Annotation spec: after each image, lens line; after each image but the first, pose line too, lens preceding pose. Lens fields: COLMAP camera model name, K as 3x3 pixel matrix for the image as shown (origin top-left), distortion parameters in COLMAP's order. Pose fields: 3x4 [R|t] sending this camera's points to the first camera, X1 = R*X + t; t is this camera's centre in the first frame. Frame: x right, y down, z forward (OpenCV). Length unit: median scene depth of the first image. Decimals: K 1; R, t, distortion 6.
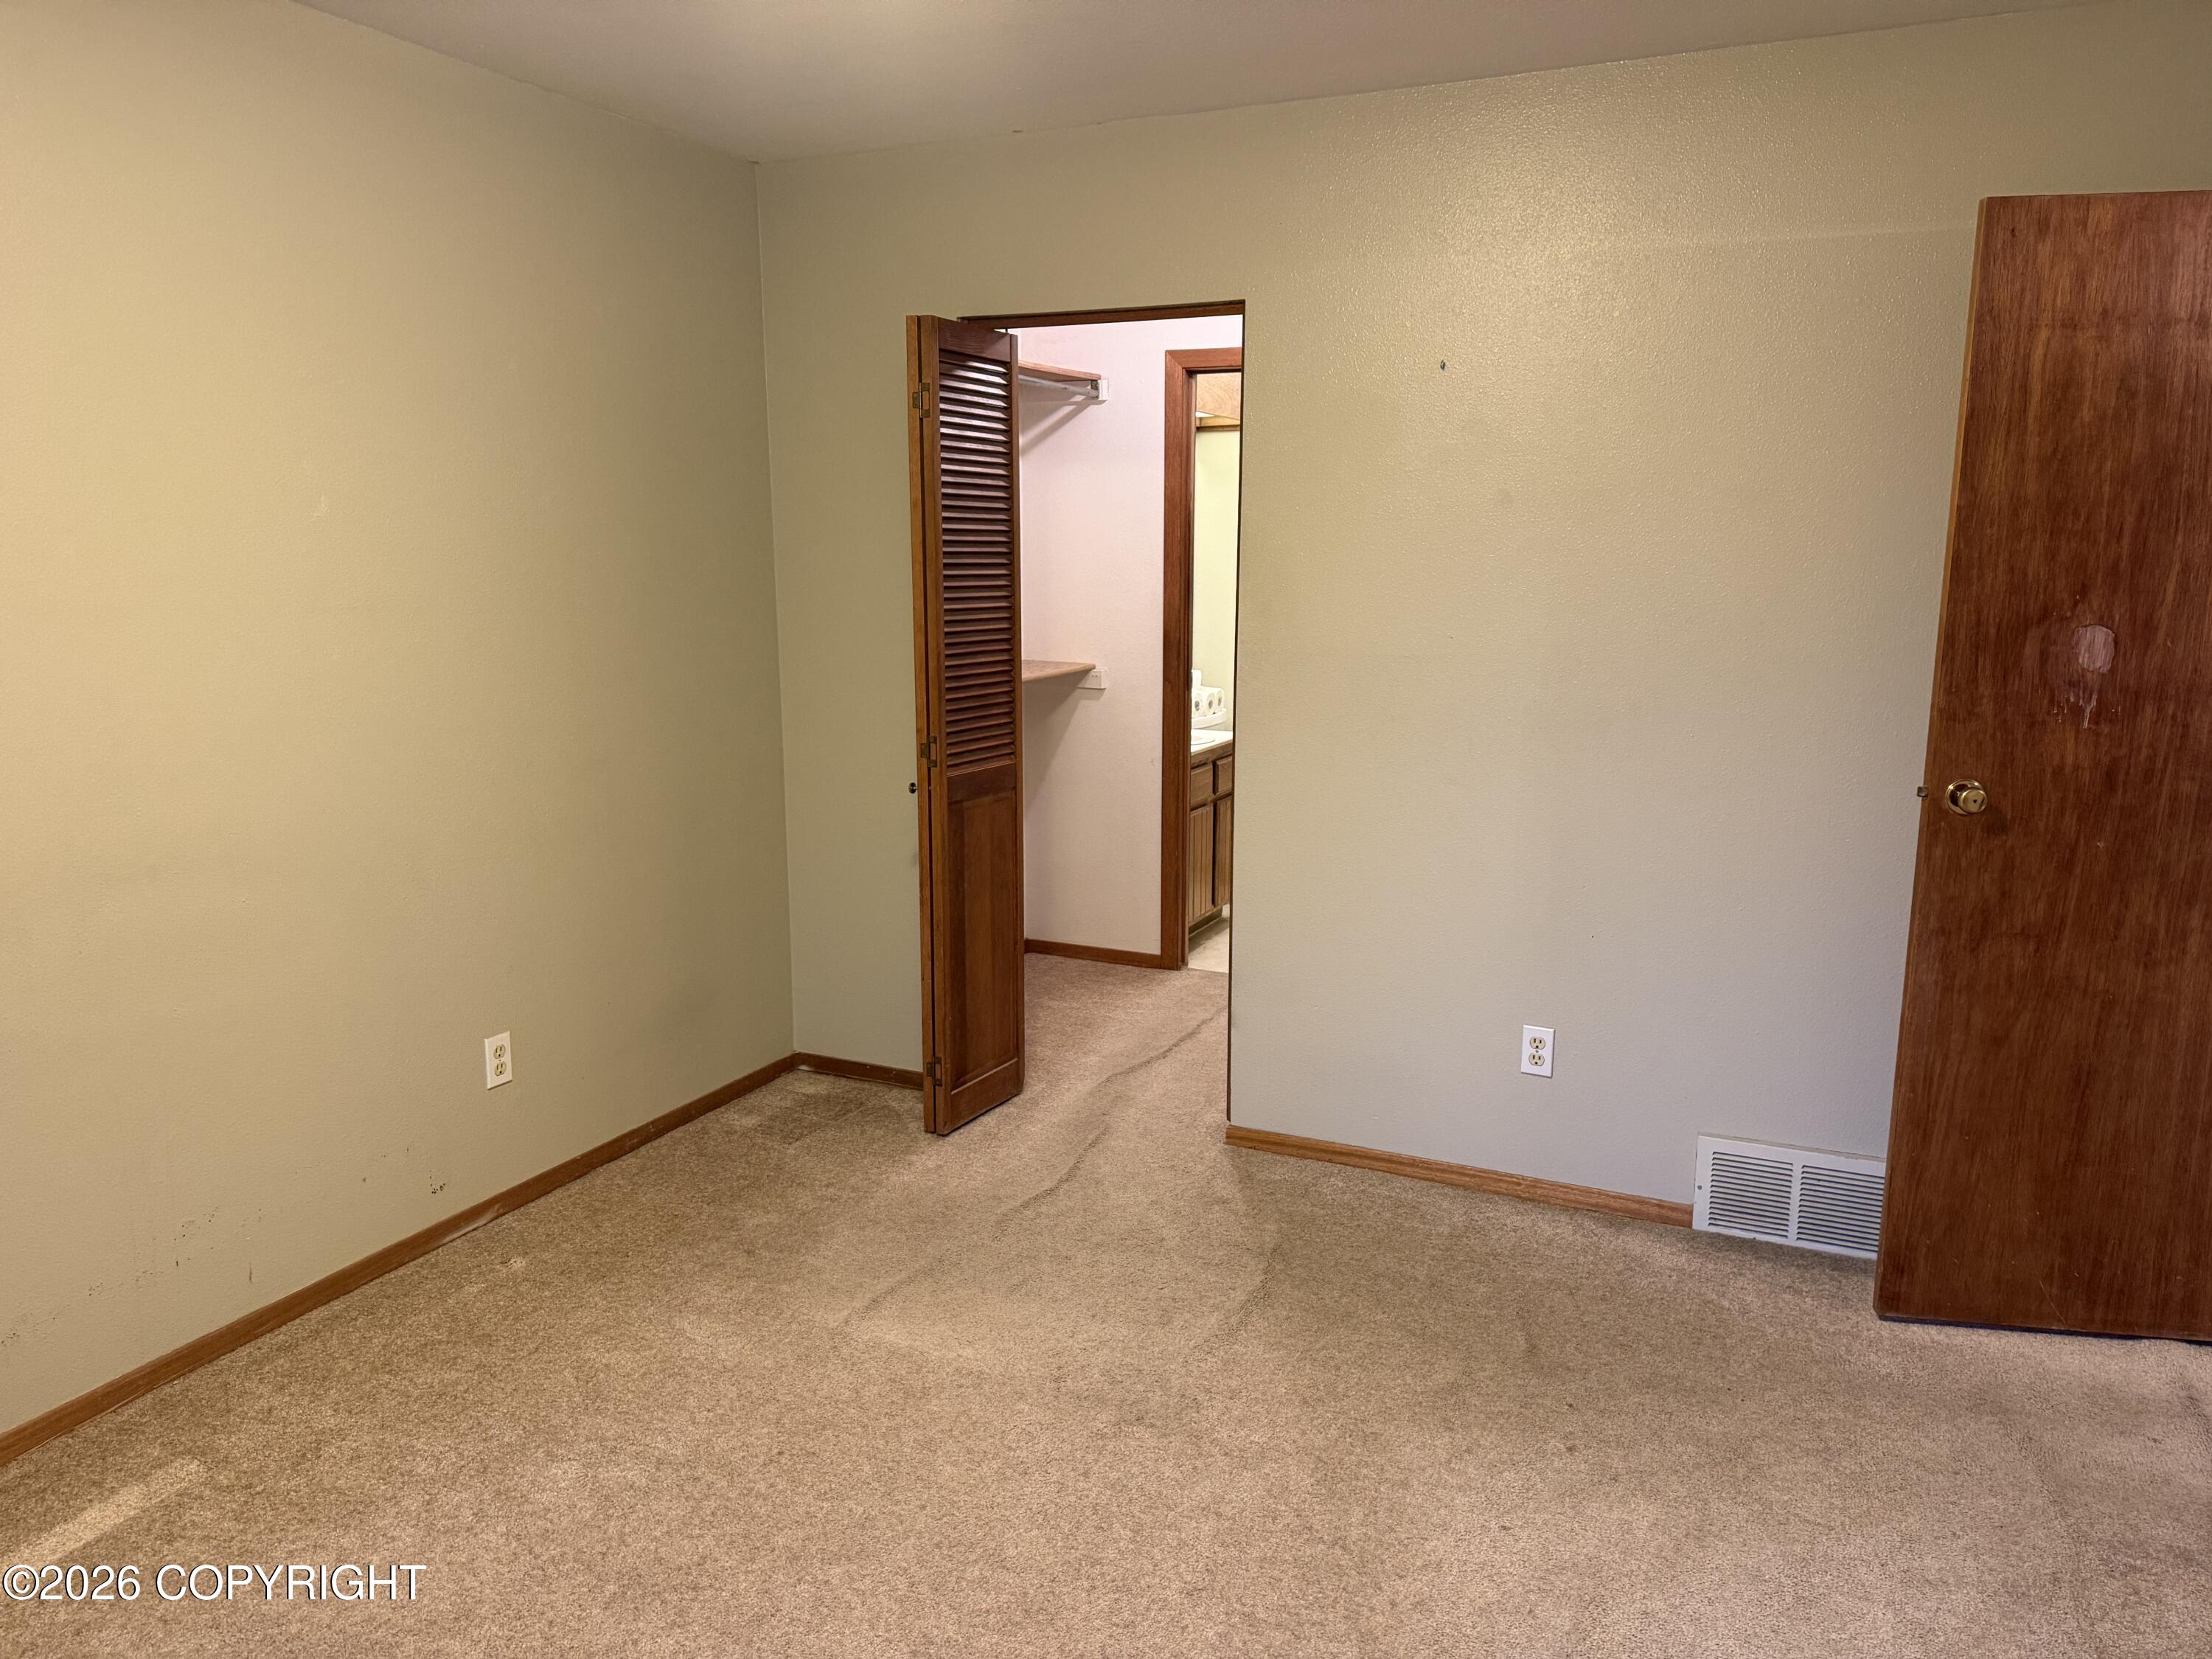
lens RADIAL K [[1558.8, 0, 1105.9], [0, 1558.8, 828.5], [0, 0, 1]] dist [0.004003, -0.019422]
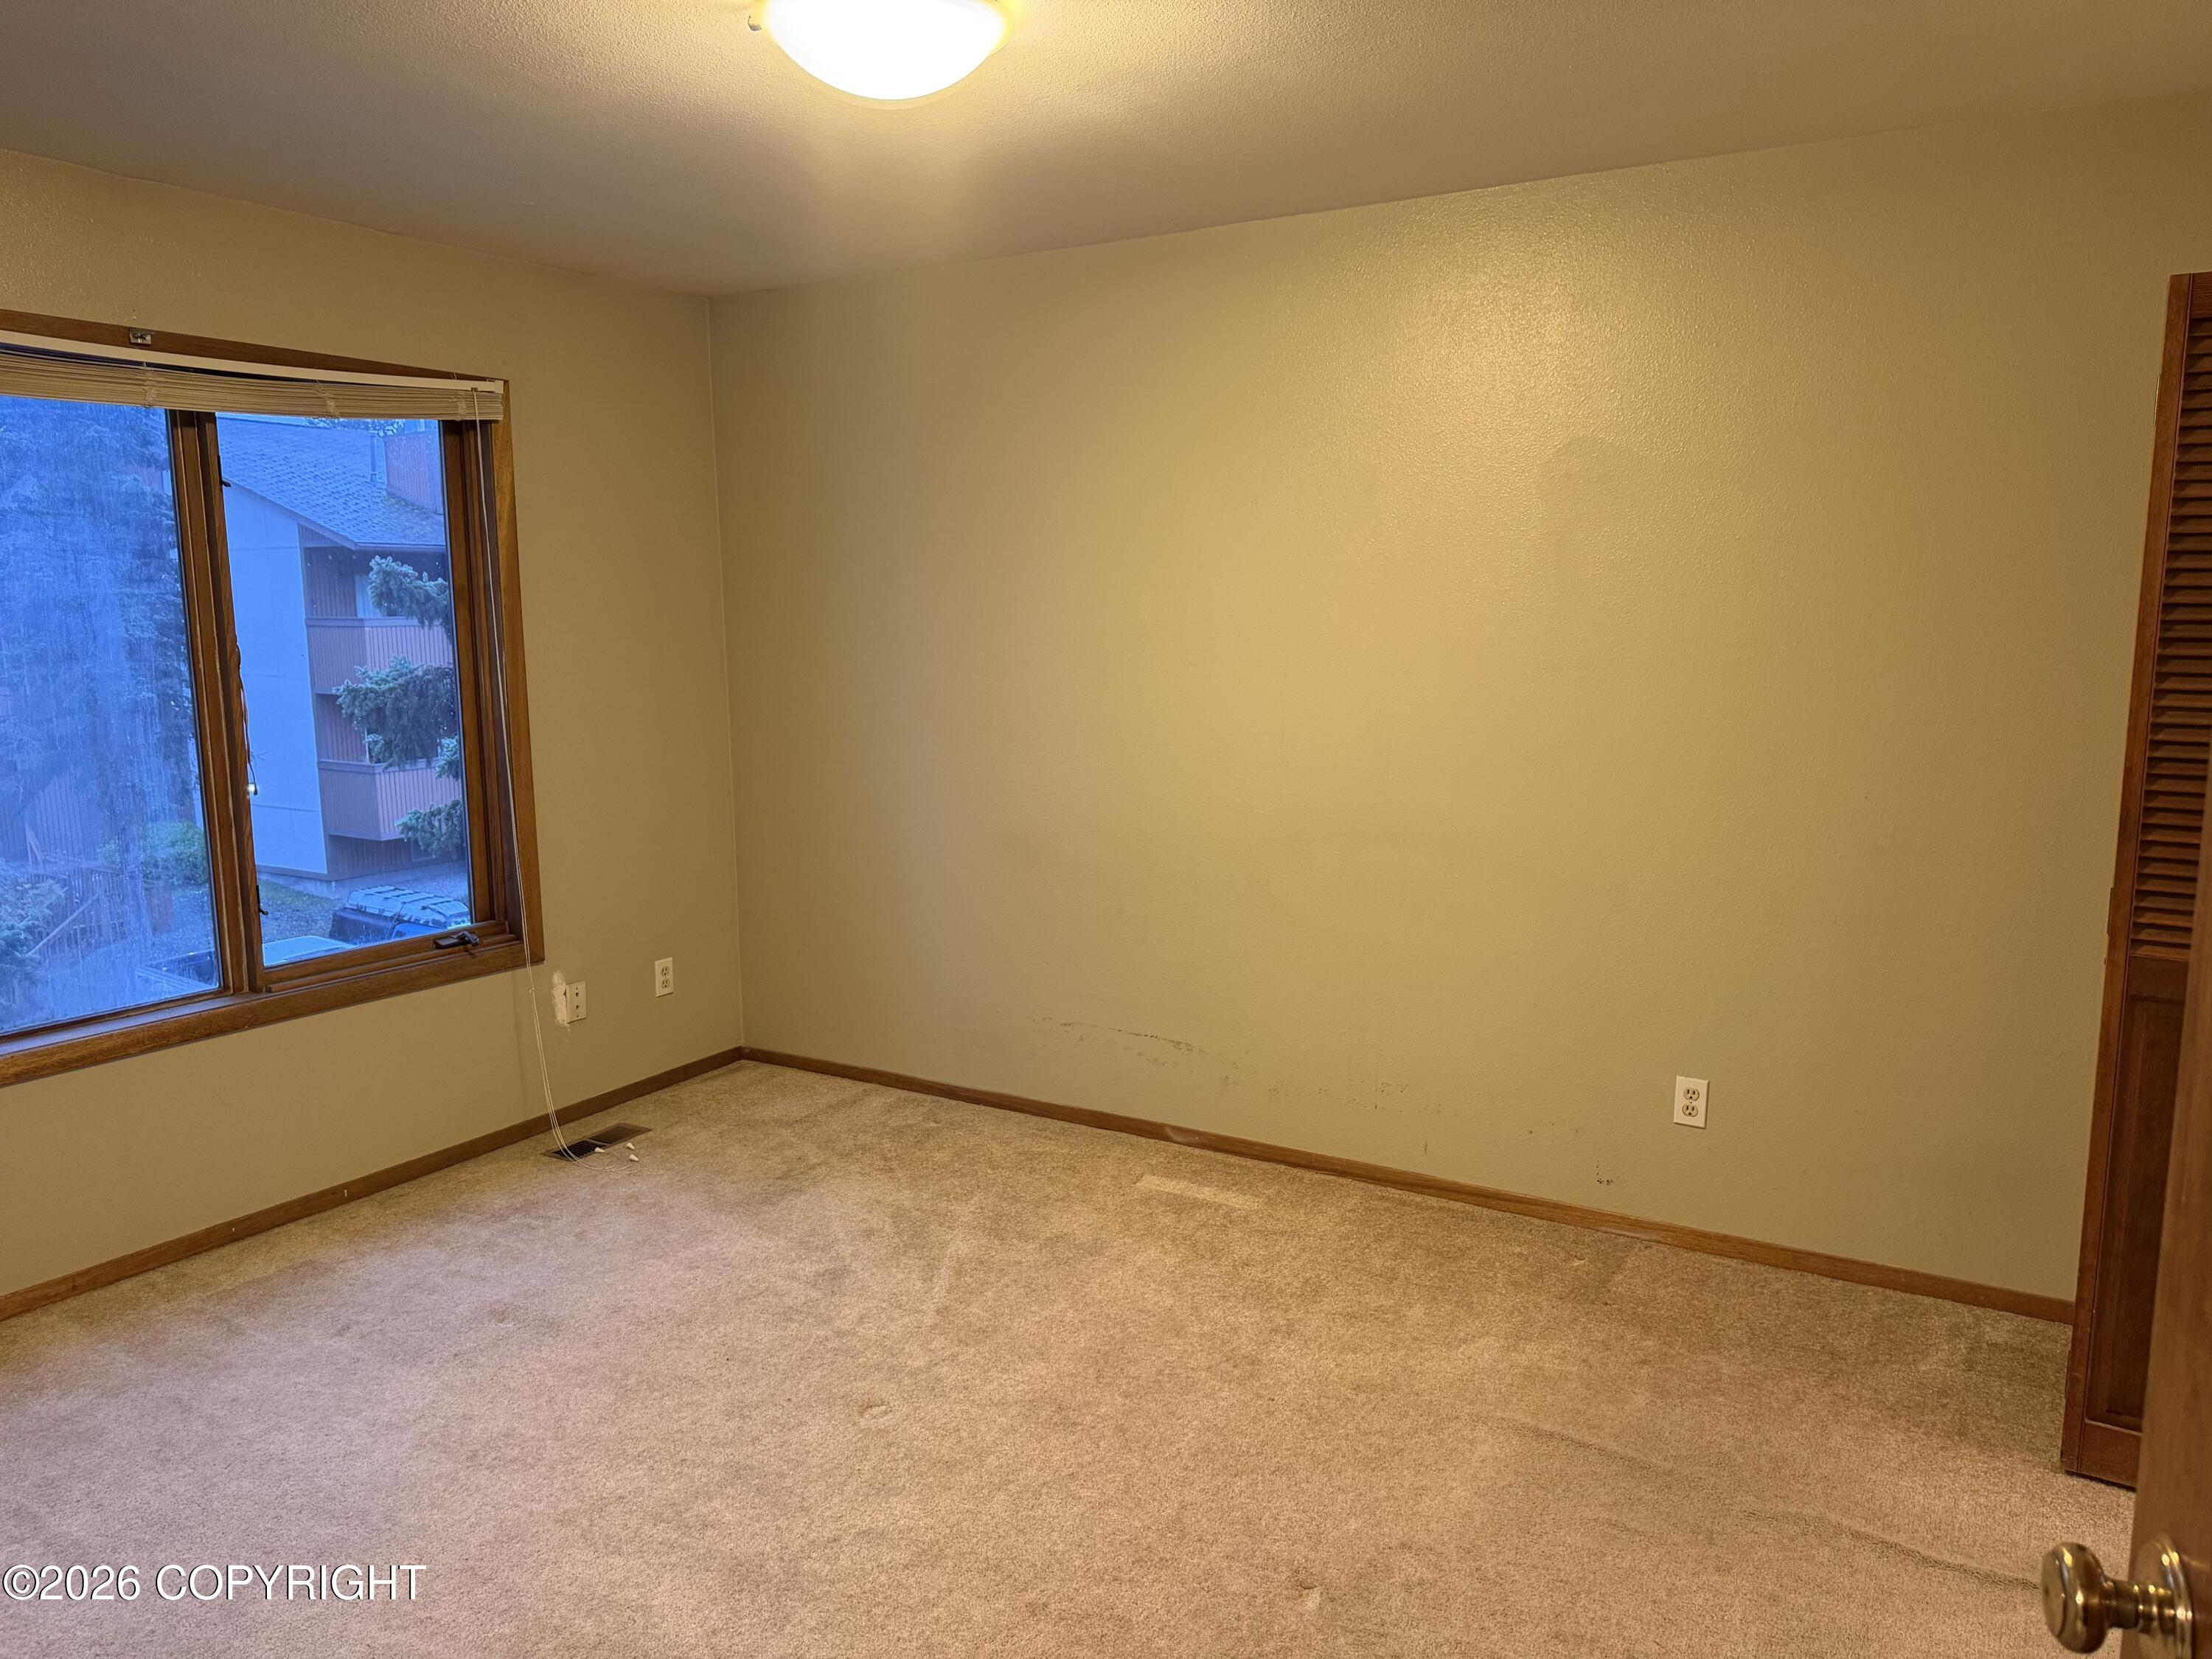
lens RADIAL K [[1558.8, 0, 1106.3], [0, 1558.8, 830.9], [0, 0, 1]] dist [0.004003, -0.019422]
pose [[-0.113855, 0.147515, -0.982485, 0.745418], [-0.184672, 0.968539, 0.166821, -0.148528], [0.976183, 0.200431, -0.083031, 0.762236]]
